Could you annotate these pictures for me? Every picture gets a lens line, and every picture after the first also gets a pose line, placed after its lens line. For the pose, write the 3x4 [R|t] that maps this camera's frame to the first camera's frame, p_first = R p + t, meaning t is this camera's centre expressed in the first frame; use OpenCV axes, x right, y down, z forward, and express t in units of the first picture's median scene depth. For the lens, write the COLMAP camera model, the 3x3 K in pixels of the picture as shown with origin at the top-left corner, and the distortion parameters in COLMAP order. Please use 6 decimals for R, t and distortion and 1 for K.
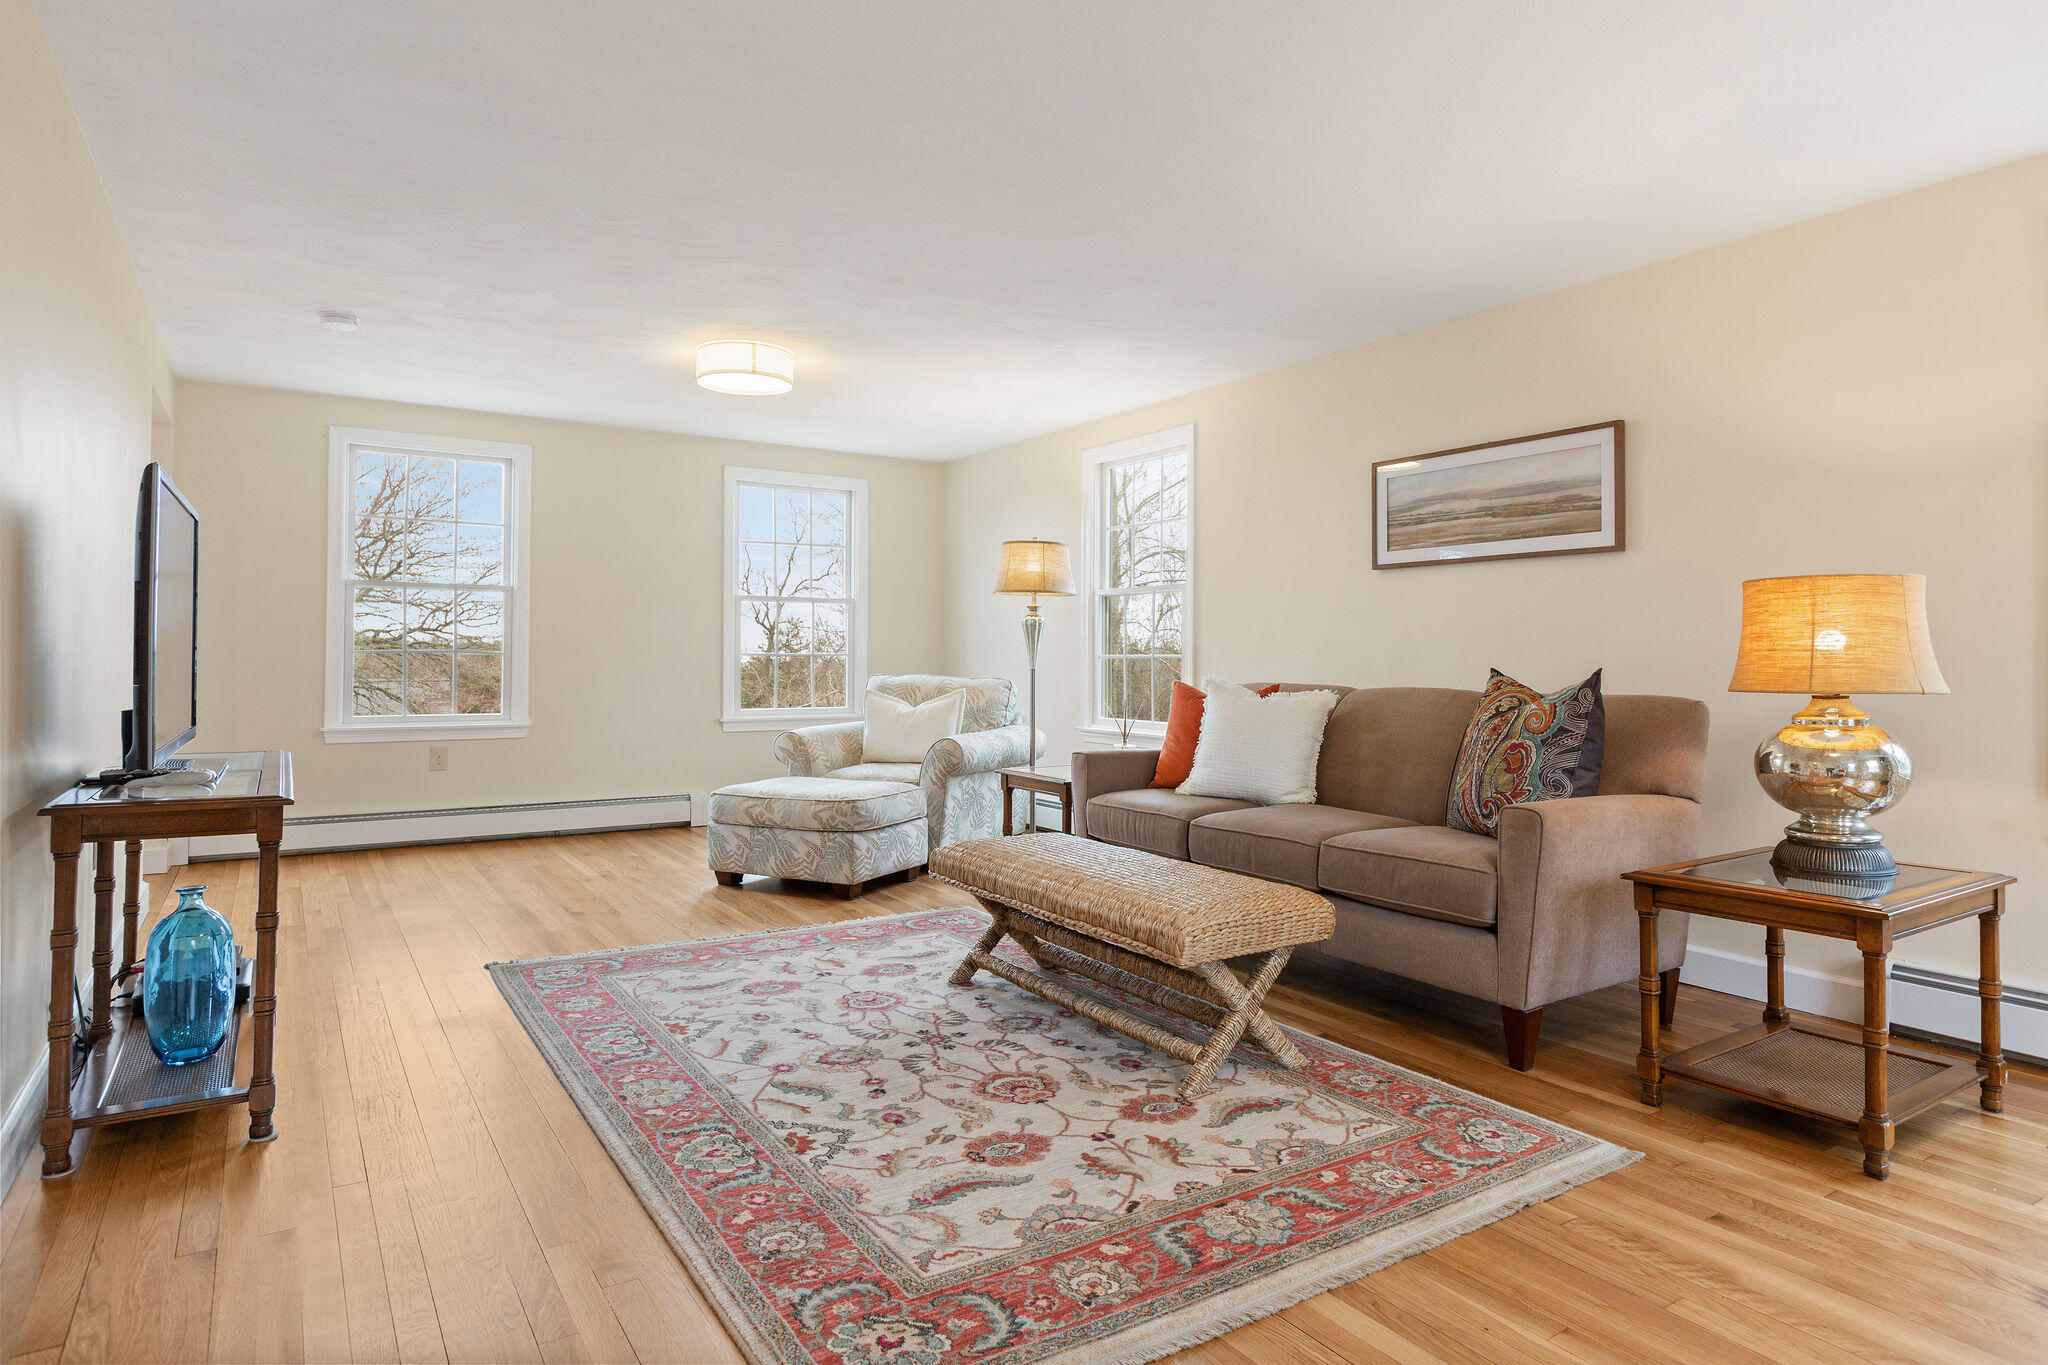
lens RADIAL K [[1151.9, 0, 1033.3], [0, 1151.9, 663.4], [0, 0, 1]] dist [-0.043054, -0.000299]
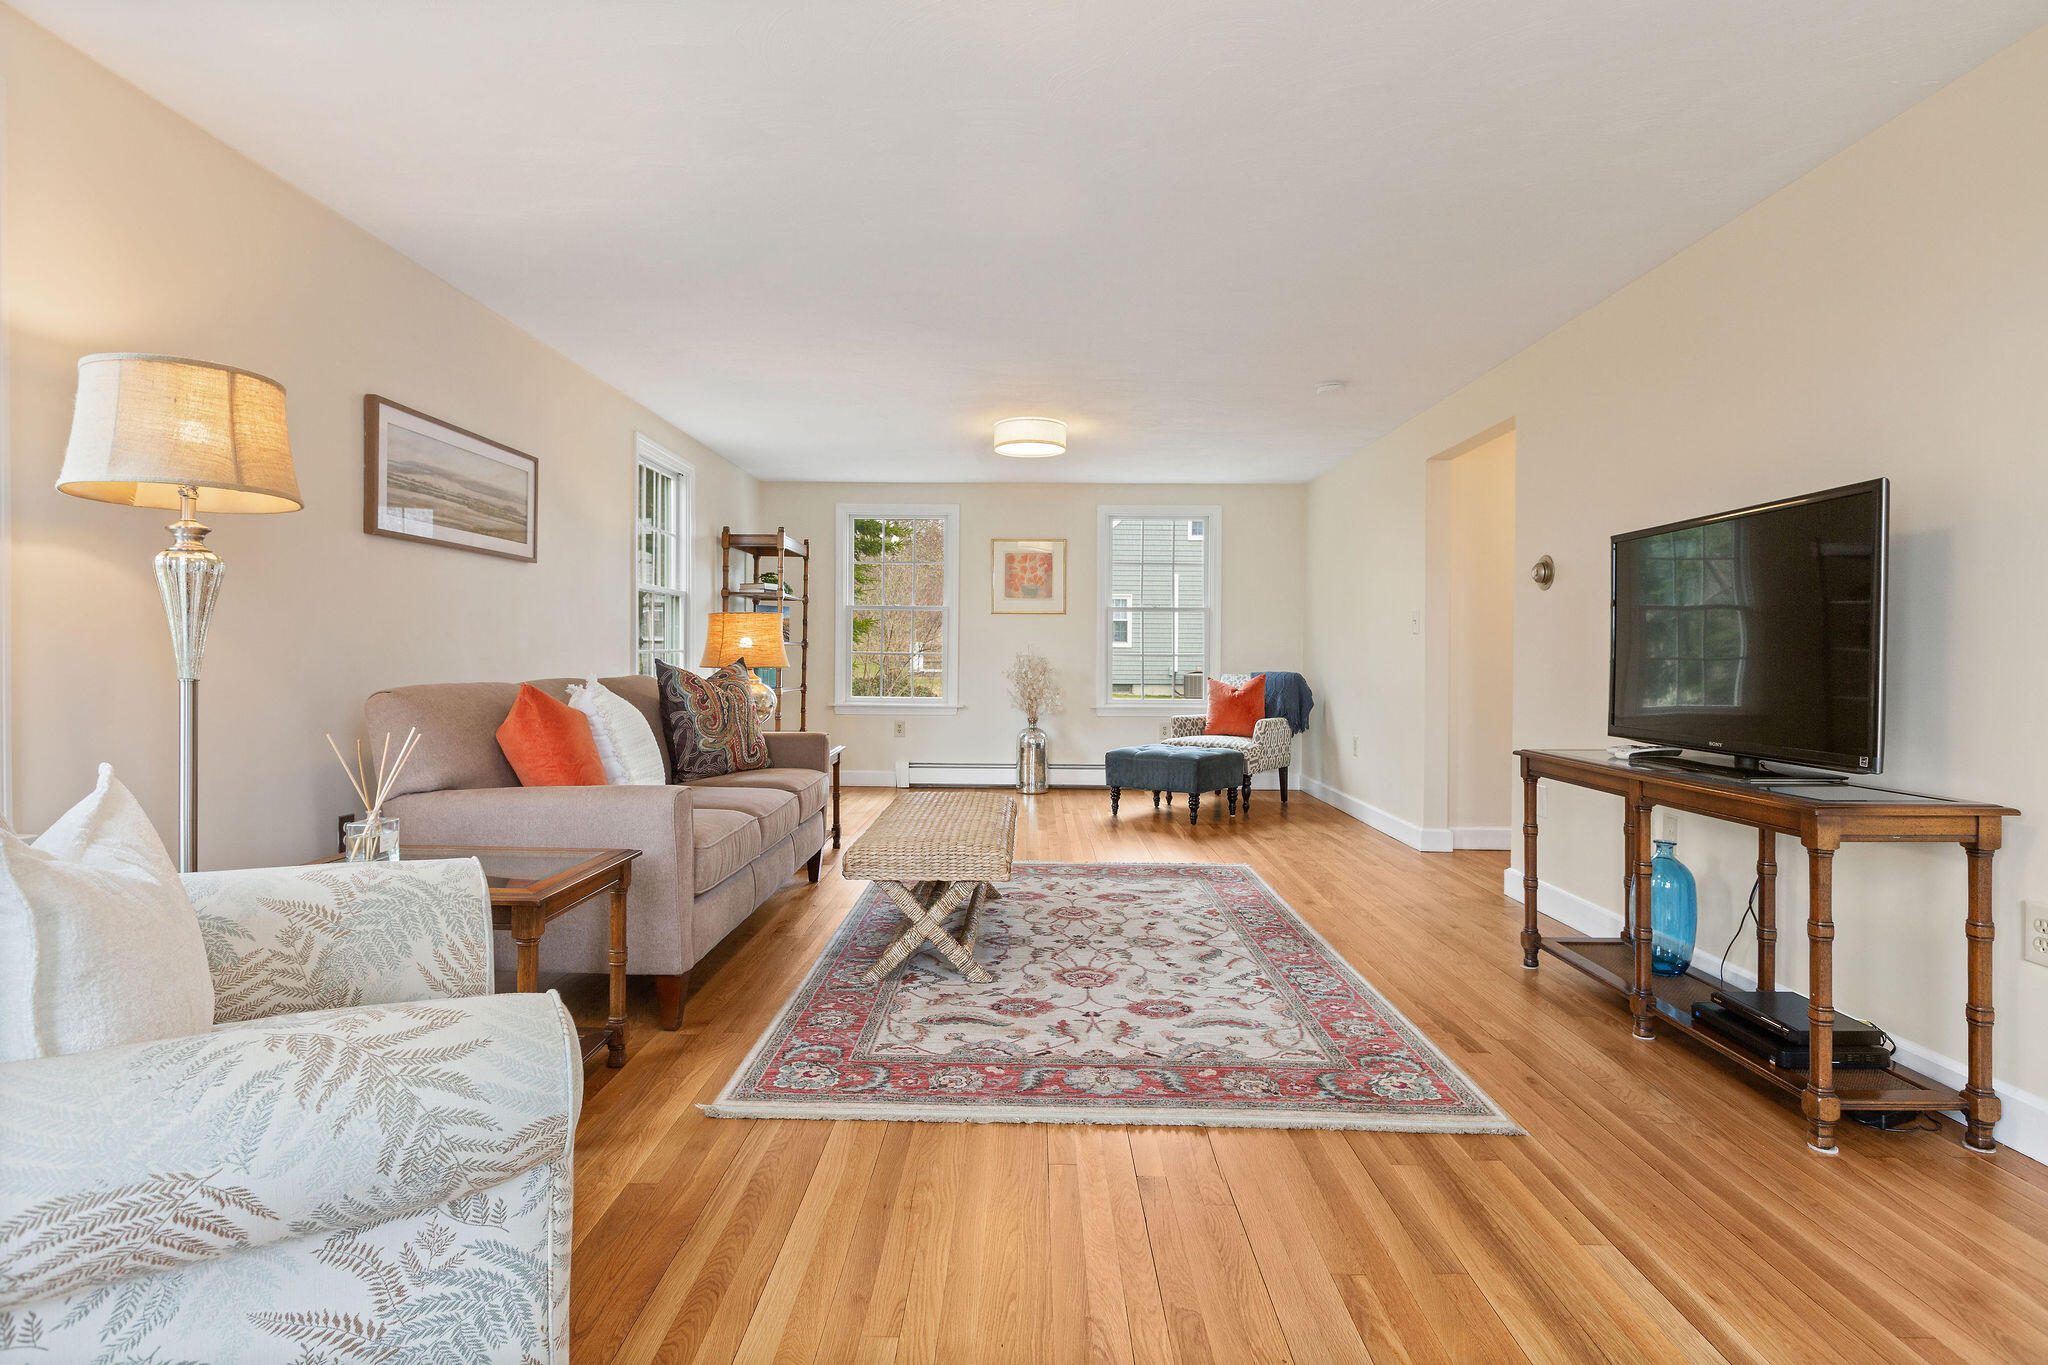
lens RADIAL K [[1046.3, 0, 1018.6], [0, 1046.3, 660.3], [0, 0, 1]] dist [0.002636, 0.000209]
pose [[0.831657, 0.007788, -0.555235, 0.670697], [-0.009423, 0.999956, -0.000088, 0.008604], [0.555209, 0.005305, 0.831694, -0.048677]]
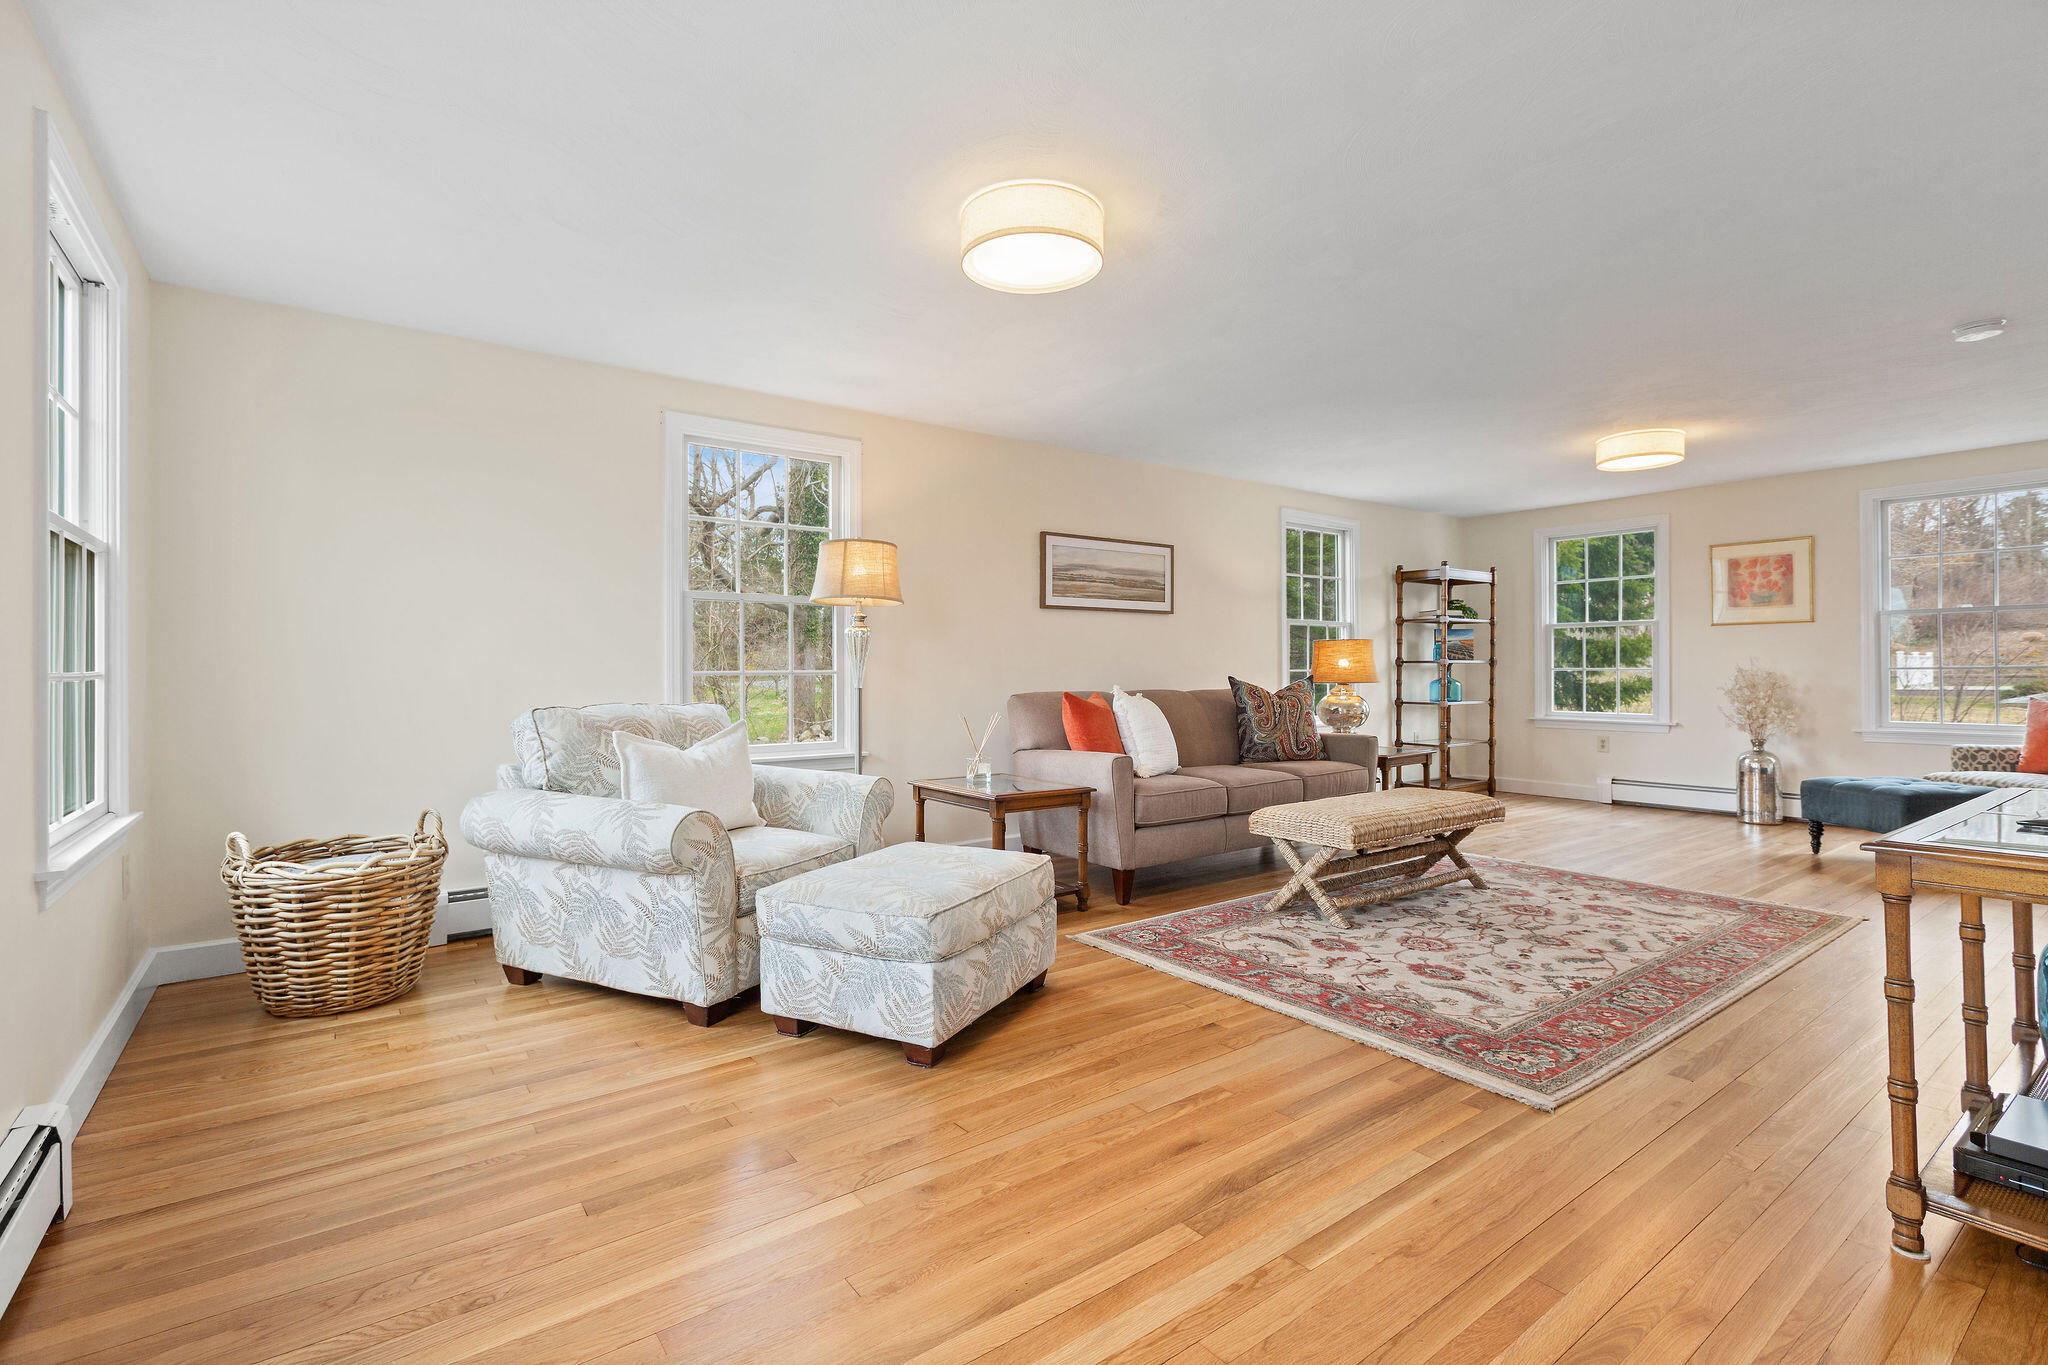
lens RADIAL K [[933.9, 0, 979.4], [0, 933.9, 674.0], [0, 0, 1]] dist [-0.001248, 0.000137]
pose [[0.040372, 0.003342, -0.999179, 1.412092], [-0.001753, 0.999993, 0.003274, -0.001207], [0.999183, 0.001619, 0.040378, 0.388474]]
